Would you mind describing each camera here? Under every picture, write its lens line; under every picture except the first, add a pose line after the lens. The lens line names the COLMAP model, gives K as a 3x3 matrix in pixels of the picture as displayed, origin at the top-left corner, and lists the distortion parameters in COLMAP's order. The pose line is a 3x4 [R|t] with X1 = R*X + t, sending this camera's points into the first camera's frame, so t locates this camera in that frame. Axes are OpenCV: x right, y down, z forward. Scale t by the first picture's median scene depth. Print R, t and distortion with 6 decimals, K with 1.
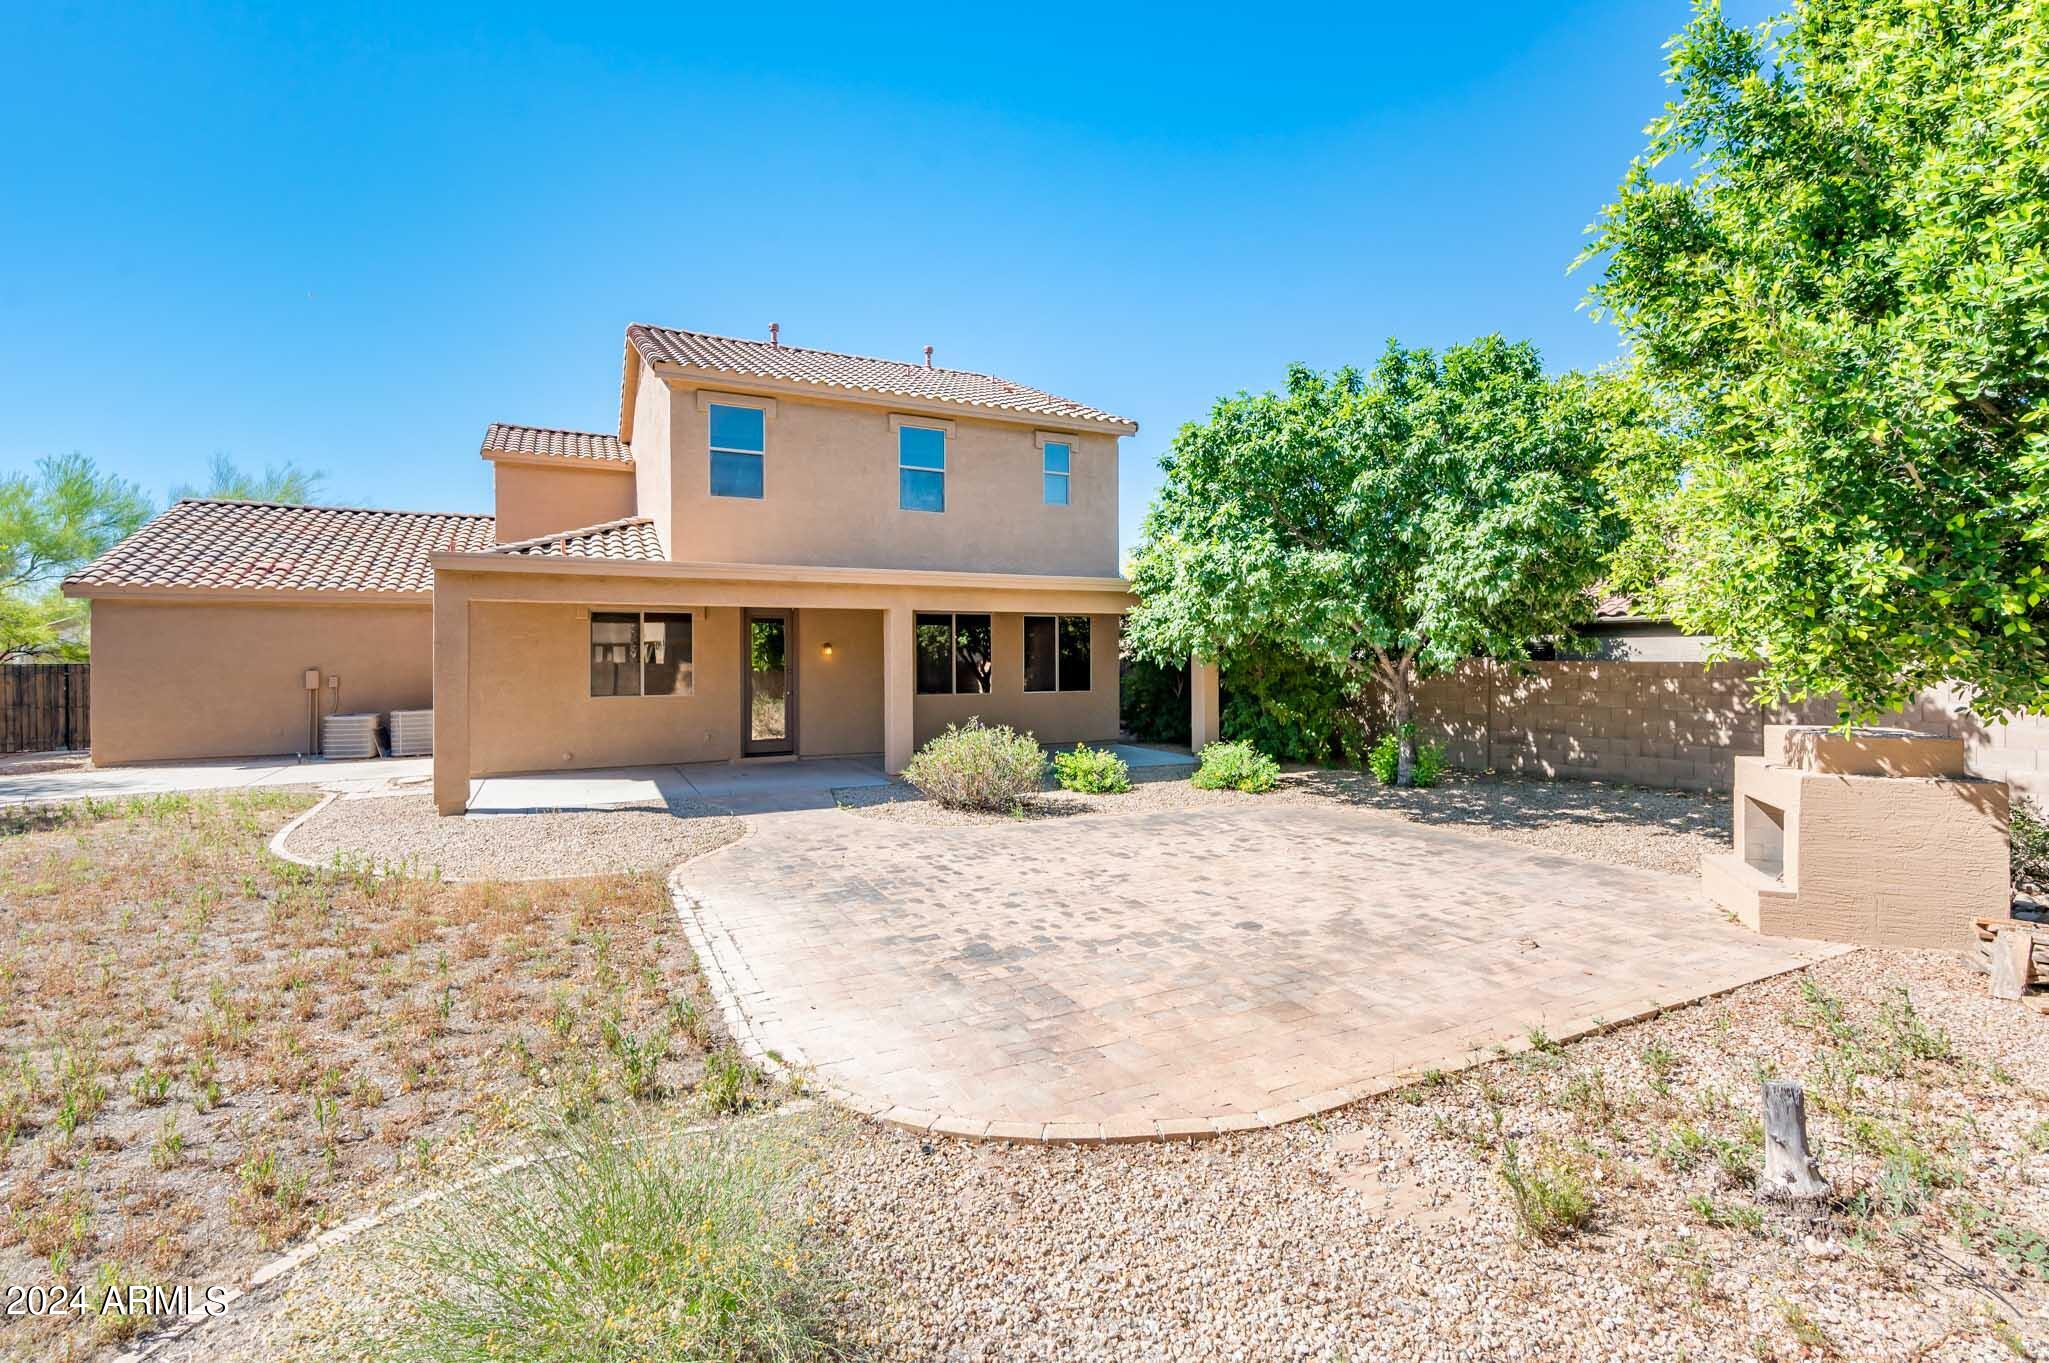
lens RADIAL K [[911.8, 0, 1022.7], [0, 911.8, 668.3], [0, 0, 1]] dist [-0.003186, 0.000717]
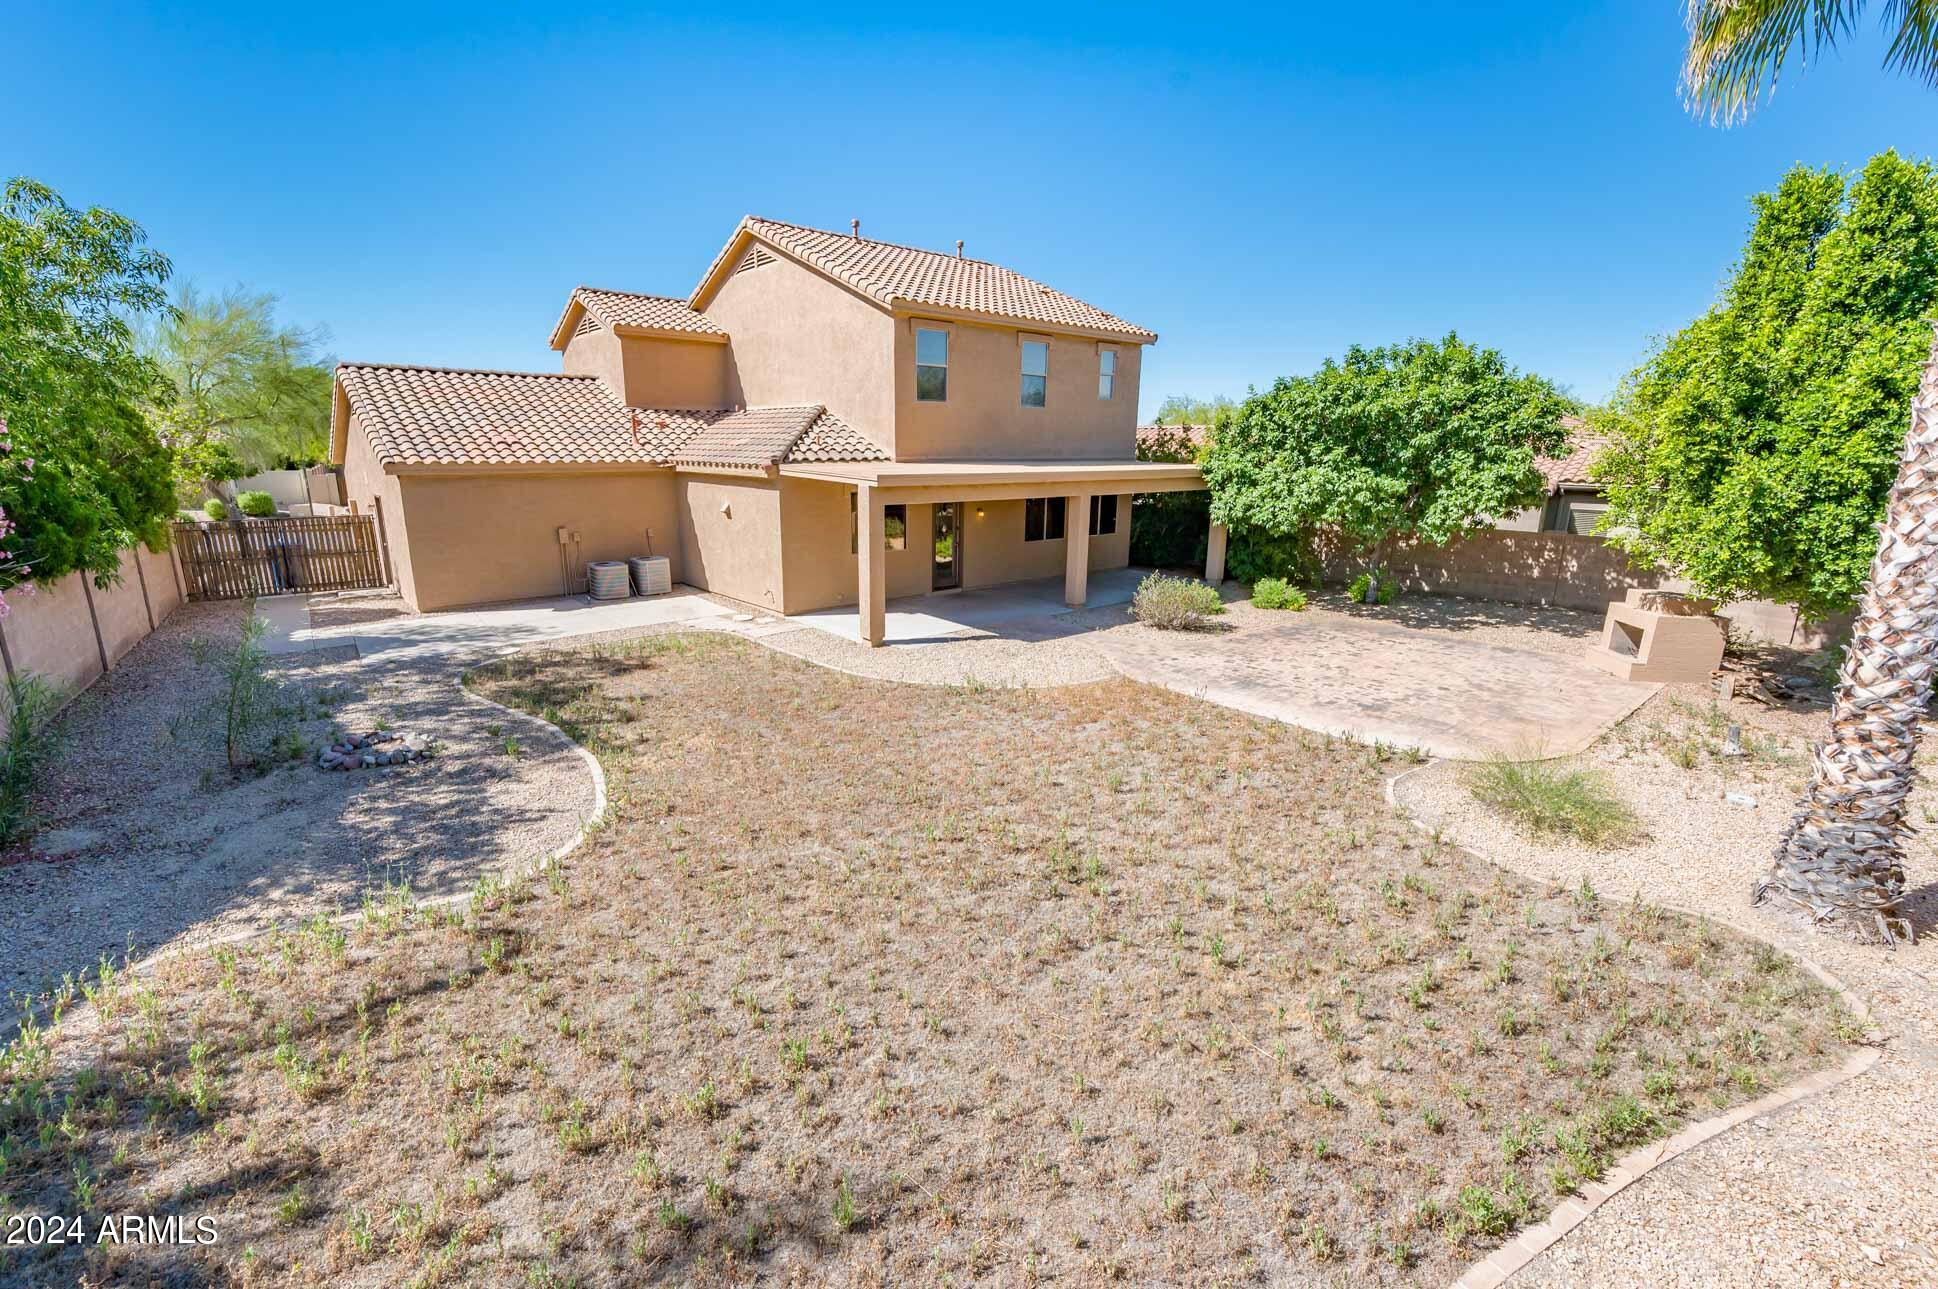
lens RADIAL K [[812.3, 0, 968.2], [0, 812.3, 655.6], [0, 0, 1]] dist [0.004244, 0.000343]
pose [[0.973603, -0.044856, 0.223799, -0.910418], [-0.009014, 0.972179, 0.234067, -0.173286], [-0.228071, -0.229905, 0.946111, -0.412371]]
